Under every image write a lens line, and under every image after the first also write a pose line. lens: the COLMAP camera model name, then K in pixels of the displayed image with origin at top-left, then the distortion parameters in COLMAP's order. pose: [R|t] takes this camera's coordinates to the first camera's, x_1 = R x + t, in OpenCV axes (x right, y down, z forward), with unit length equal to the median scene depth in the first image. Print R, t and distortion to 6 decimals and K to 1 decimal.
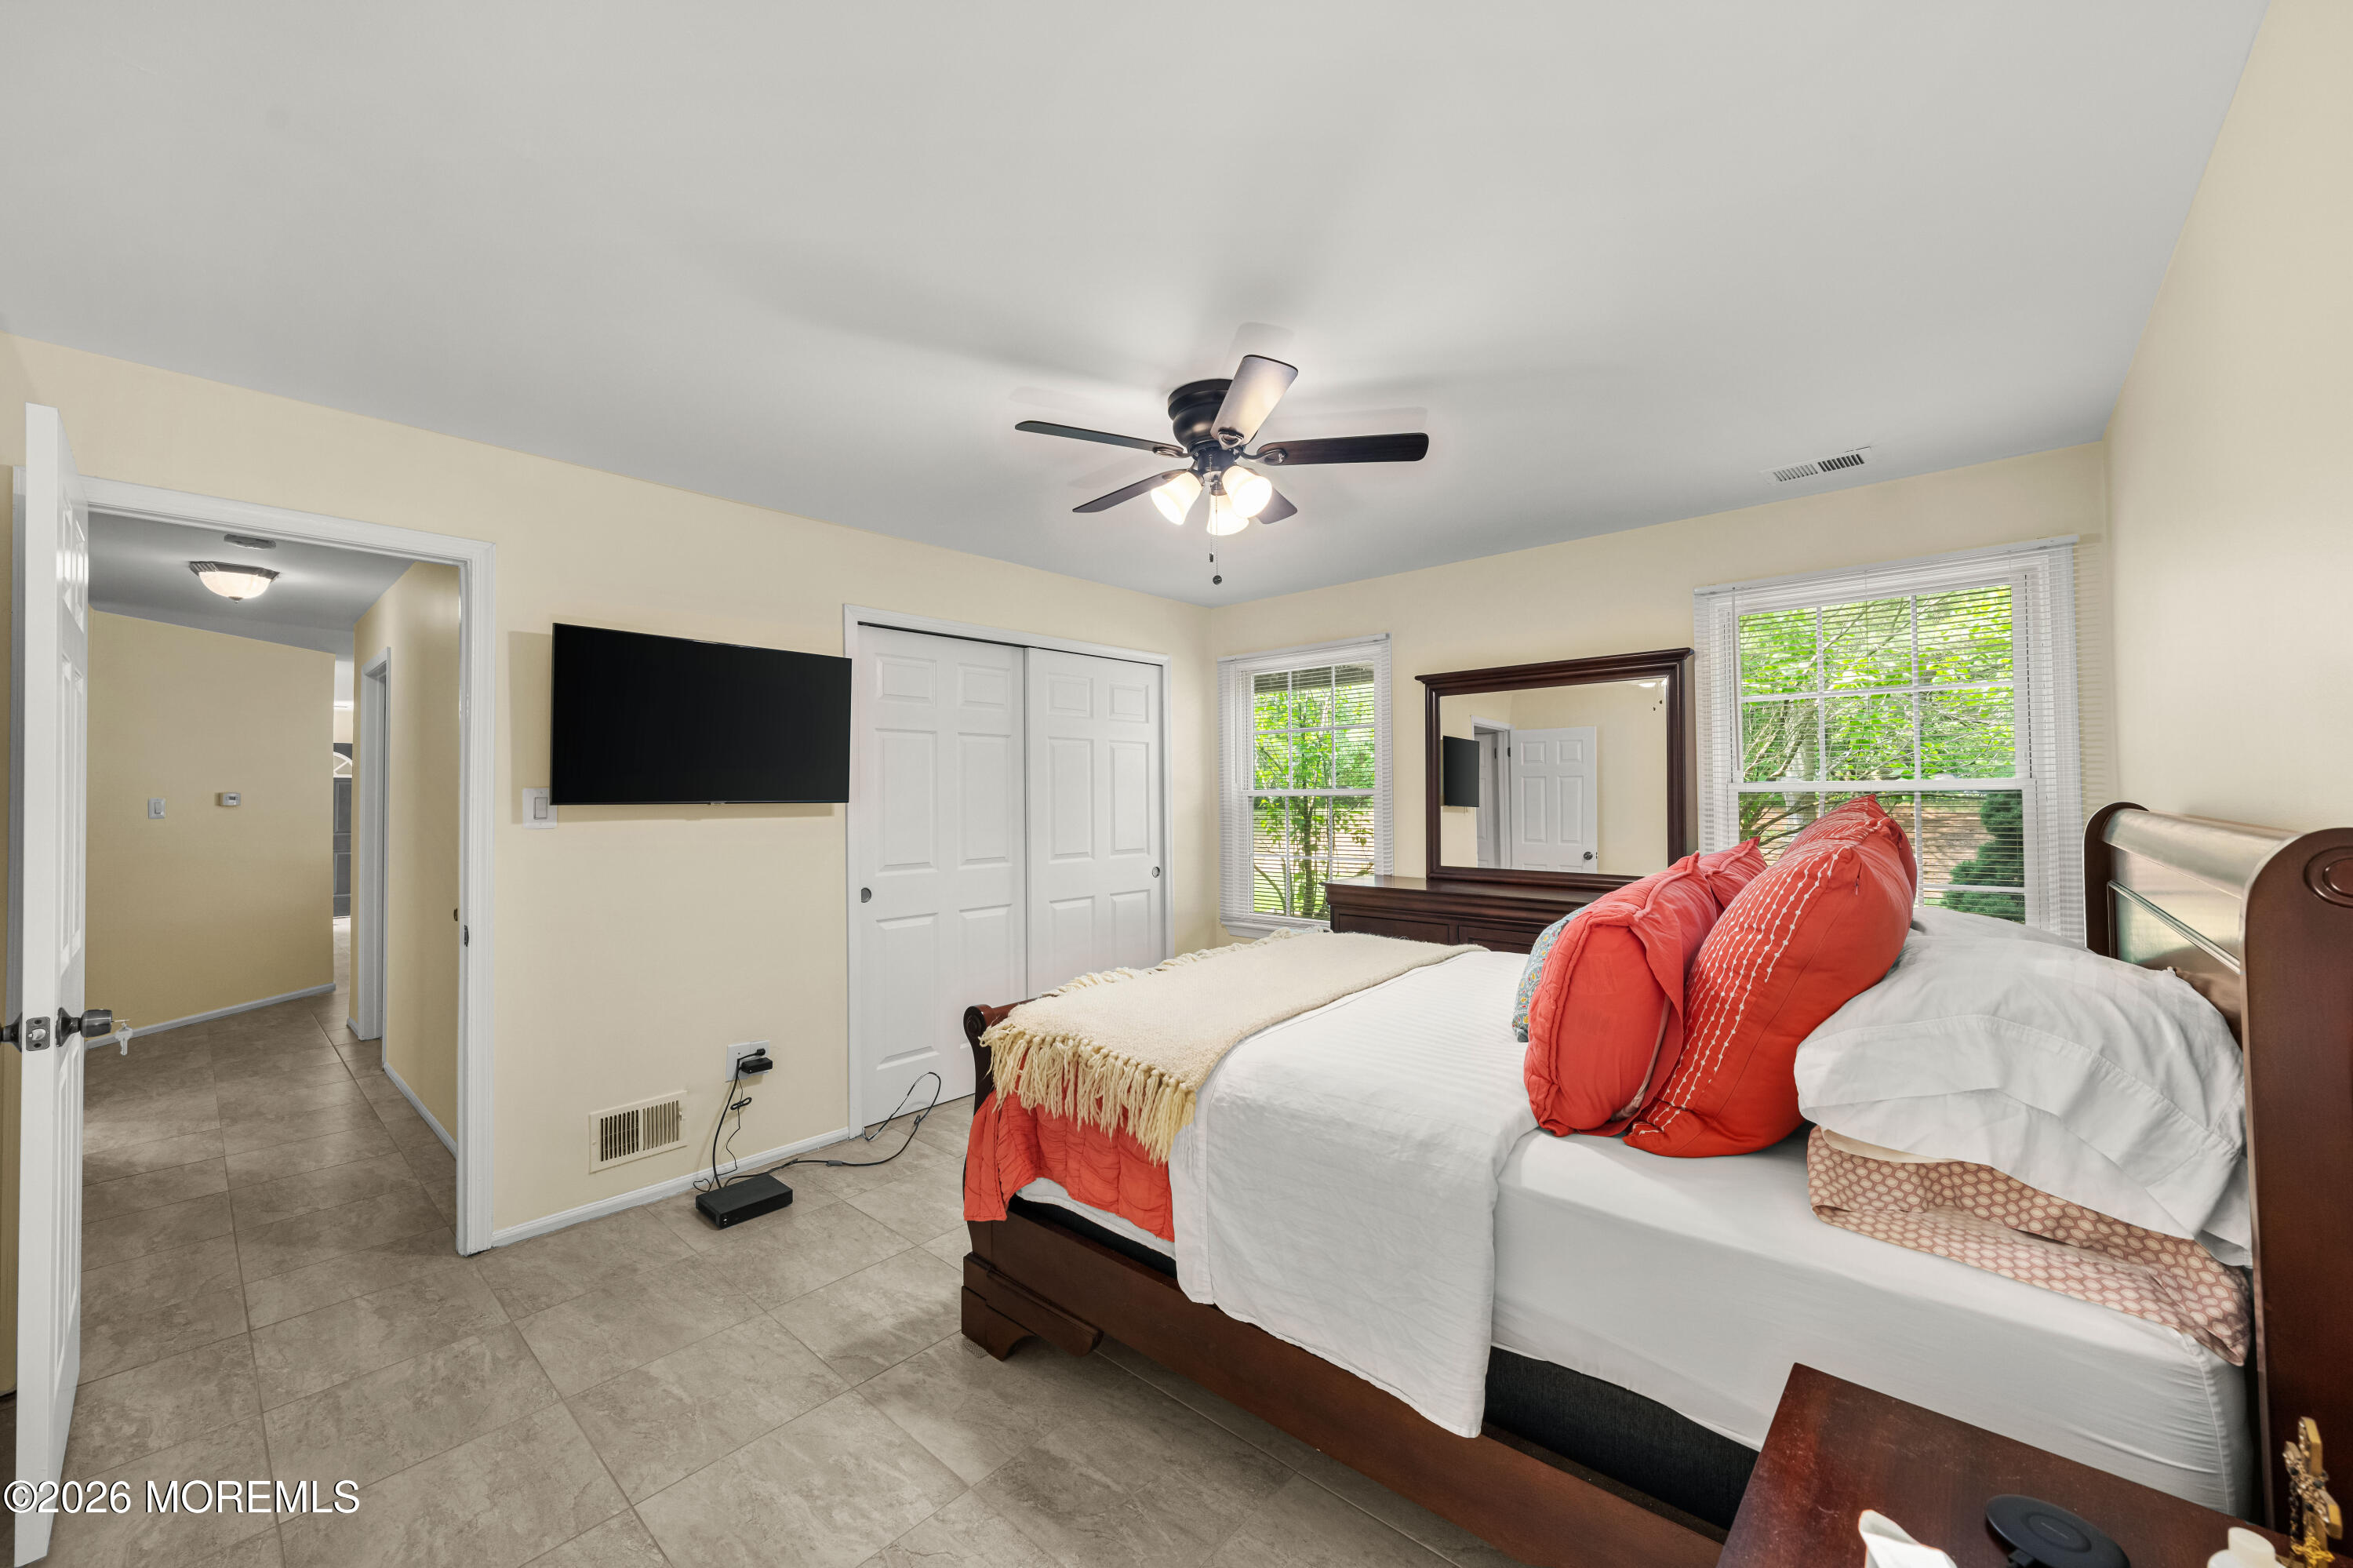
lens RADIAL K [[924.2, 0, 1208.1], [0, 924.2, 776.7], [0, 0, 1]] dist [0.001668, 0.000099]
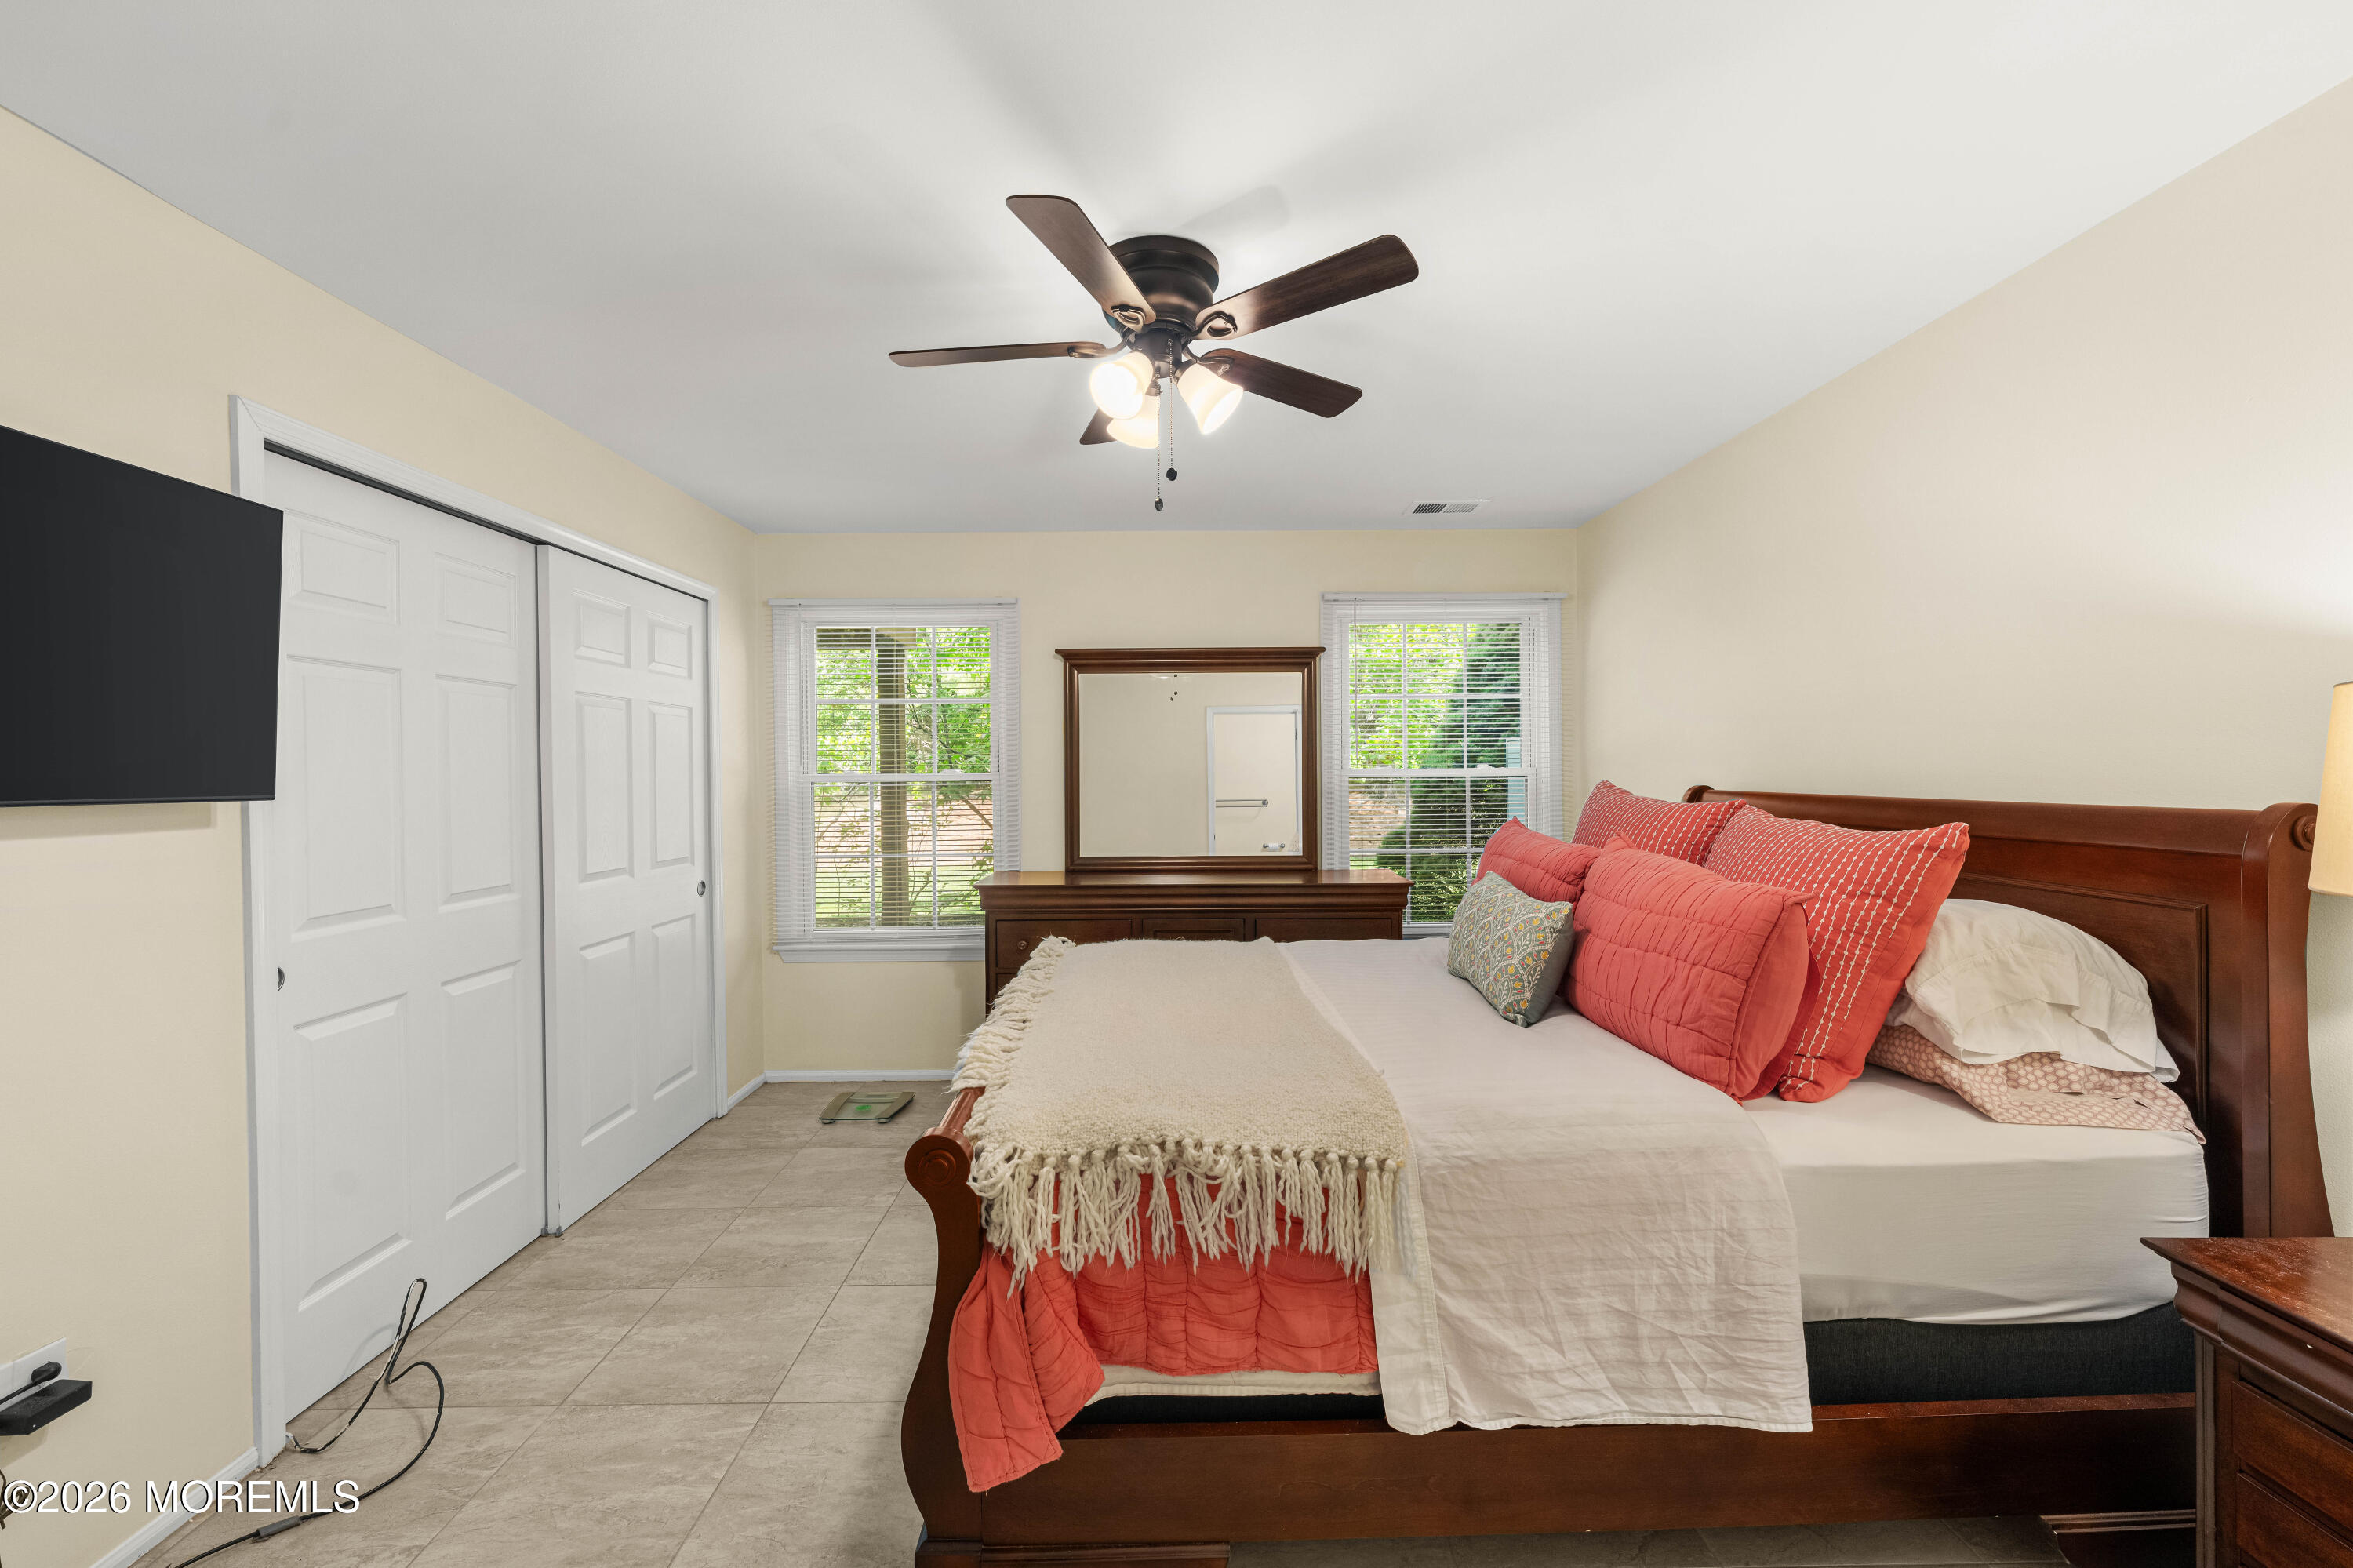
lens RADIAL K [[924.2, 0, 1208.1], [0, 924.2, 776.7], [0, 0, 1]] dist [0.001668, 0.000099]
pose [[0.735992, 0.000818, 0.676990, -0.398451], [-0.012969, 0.999833, 0.012892, 0.003322], [-0.676866, -0.018268, 0.735880, 0.328275]]
